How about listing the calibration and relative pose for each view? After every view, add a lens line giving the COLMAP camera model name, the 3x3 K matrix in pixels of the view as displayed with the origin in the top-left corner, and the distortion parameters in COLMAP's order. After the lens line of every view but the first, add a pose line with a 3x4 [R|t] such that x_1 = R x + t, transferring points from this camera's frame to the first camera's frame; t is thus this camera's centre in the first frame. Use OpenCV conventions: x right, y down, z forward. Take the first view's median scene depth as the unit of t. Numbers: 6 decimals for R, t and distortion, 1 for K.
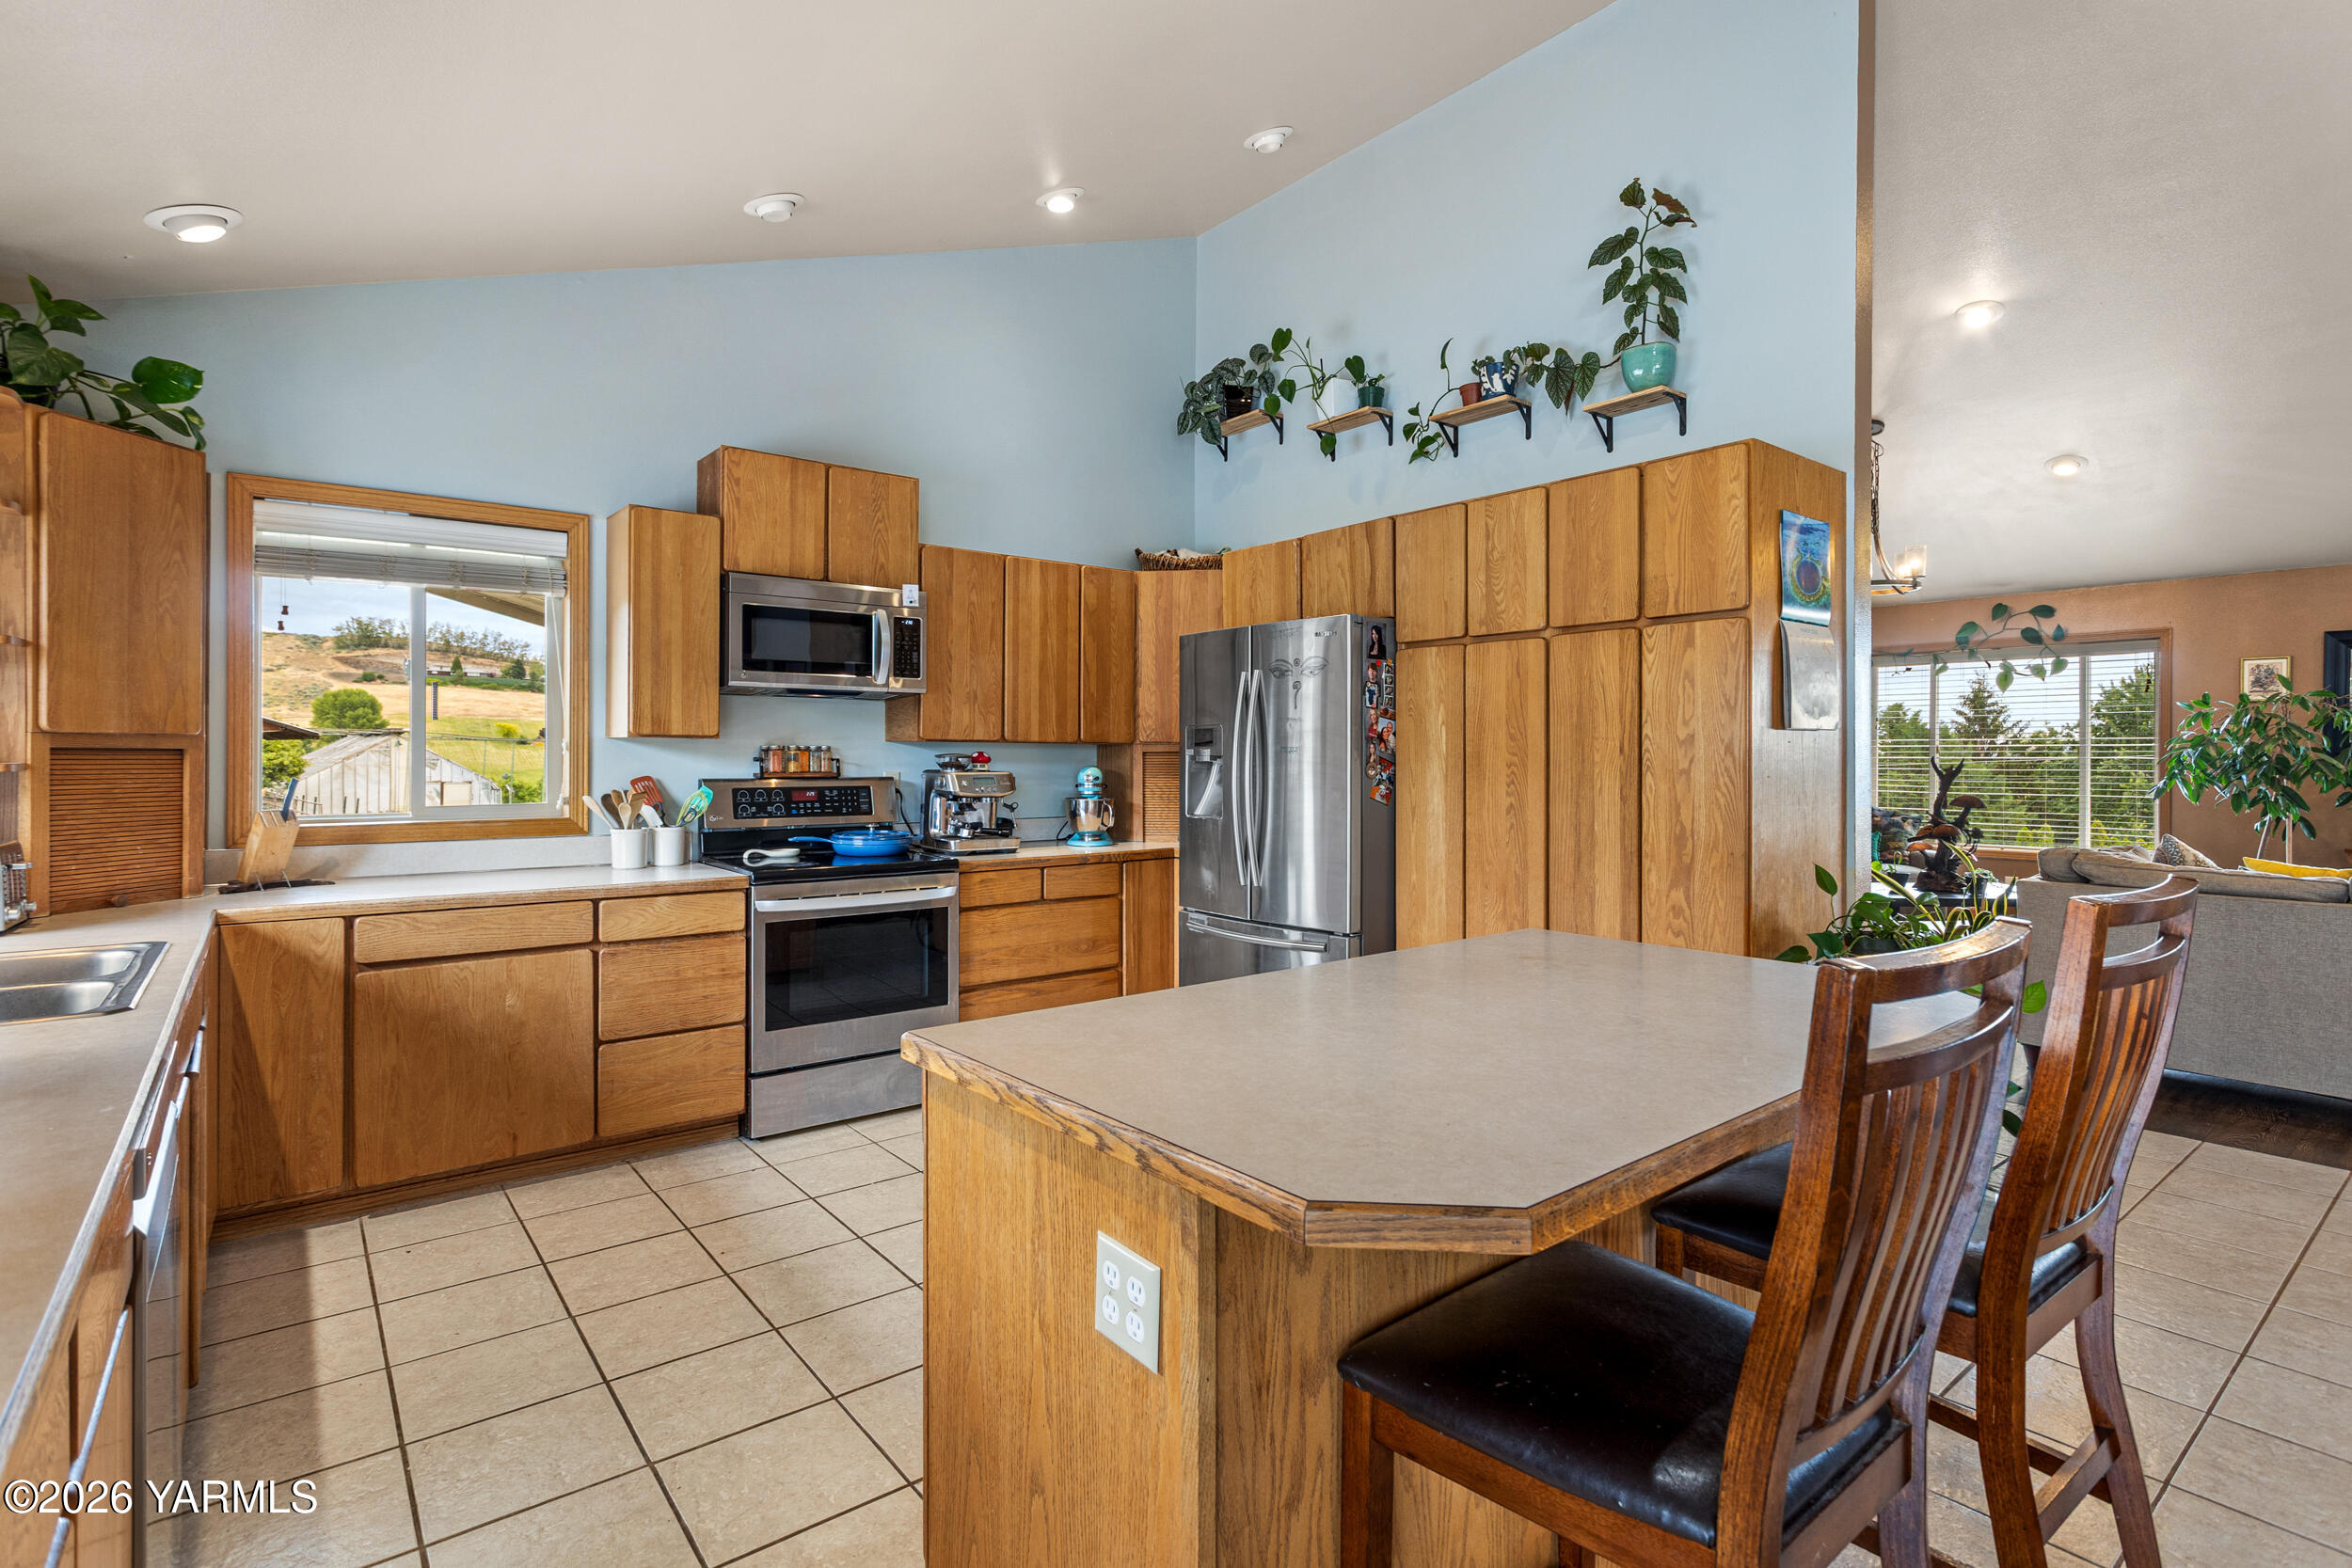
lens RADIAL K [[1146.7, 0, 1180.4], [0, 1146.7, 753.8], [0, 0, 1]] dist [-0.041425, 0.000271]
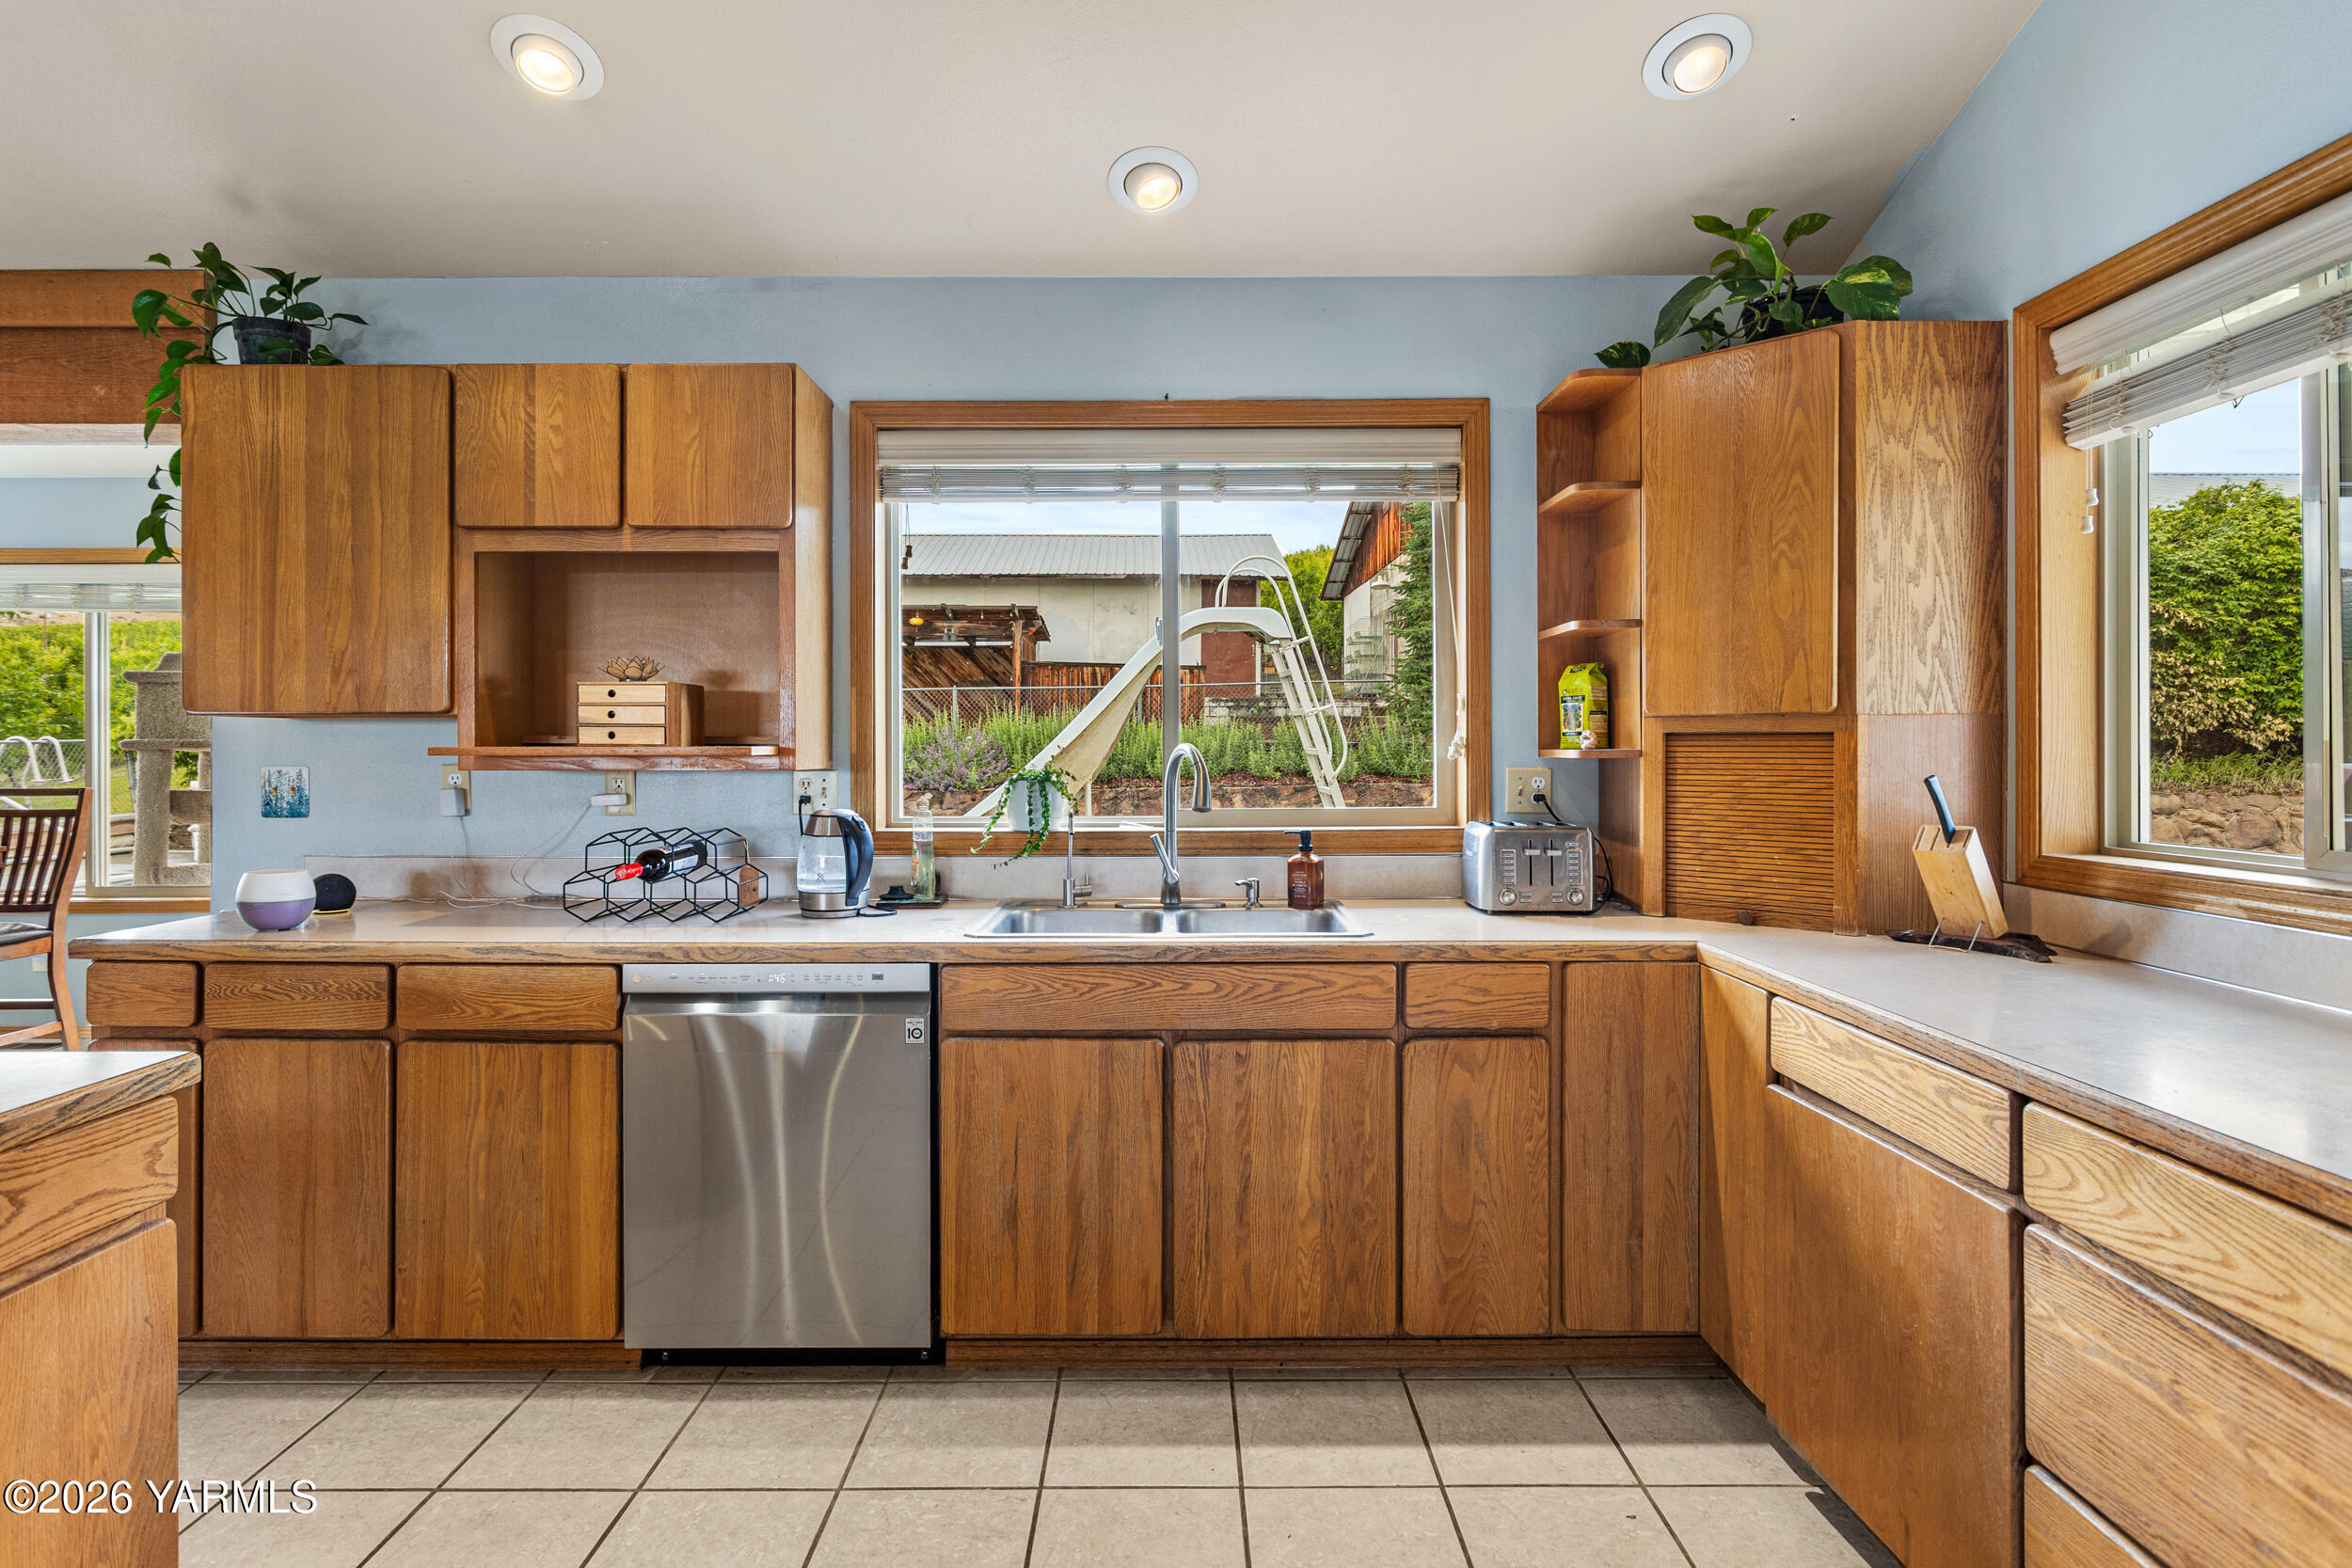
lens RADIAL K [[1198.6, 0, 1176.1], [0, 1198.6, 747.6], [0, 0, 1]] dist [-0.005224, 0.001338]
pose [[-0.621755, 0.000136, -0.783212, 0.004045], [0.002293, 0.999996, -0.001646, 0.005407], [0.783208, -0.002820, -0.621753, 0.979649]]
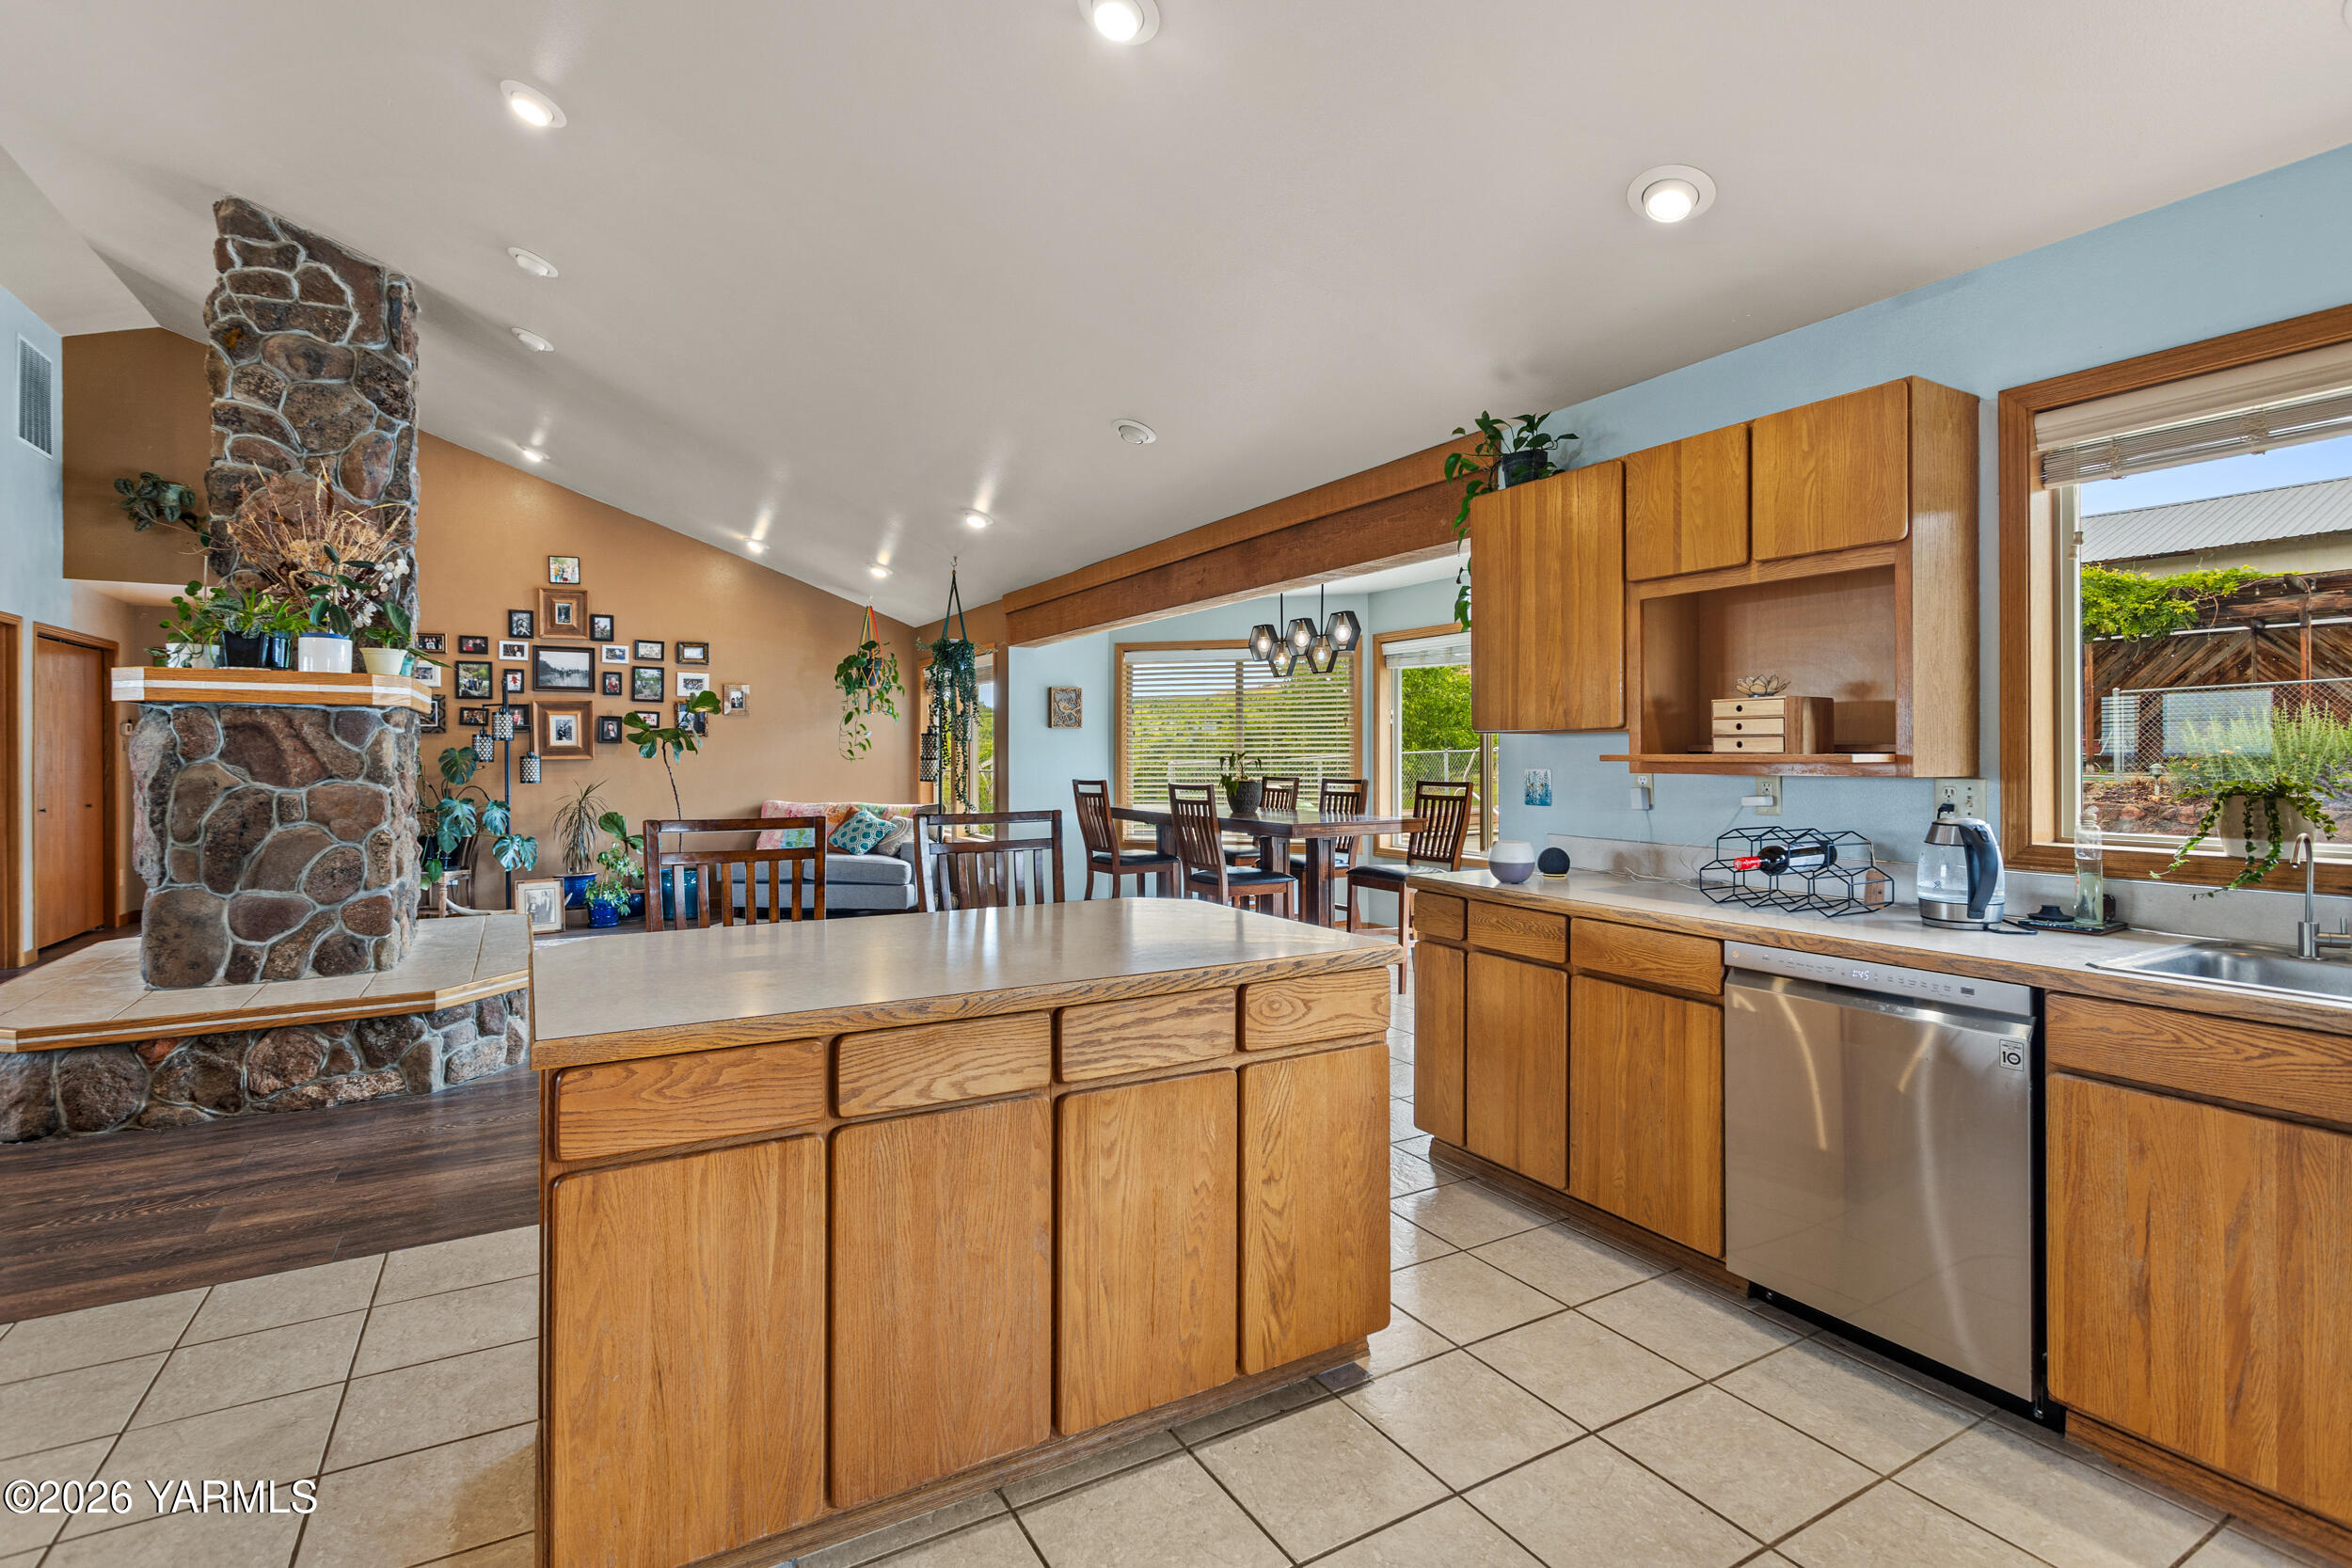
lens RADIAL K [[1120.4, 0, 1179.6], [0, 1120.4, 741.8], [0, 0, 1]] dist [0.002055, 0.000952]
pose [[-0.988394, 0.002376, 0.151895, -0.082178], [0.000292, 0.999906, -0.013741, 0.004824], [-0.151914, -0.013537, -0.988301, 1.096371]]
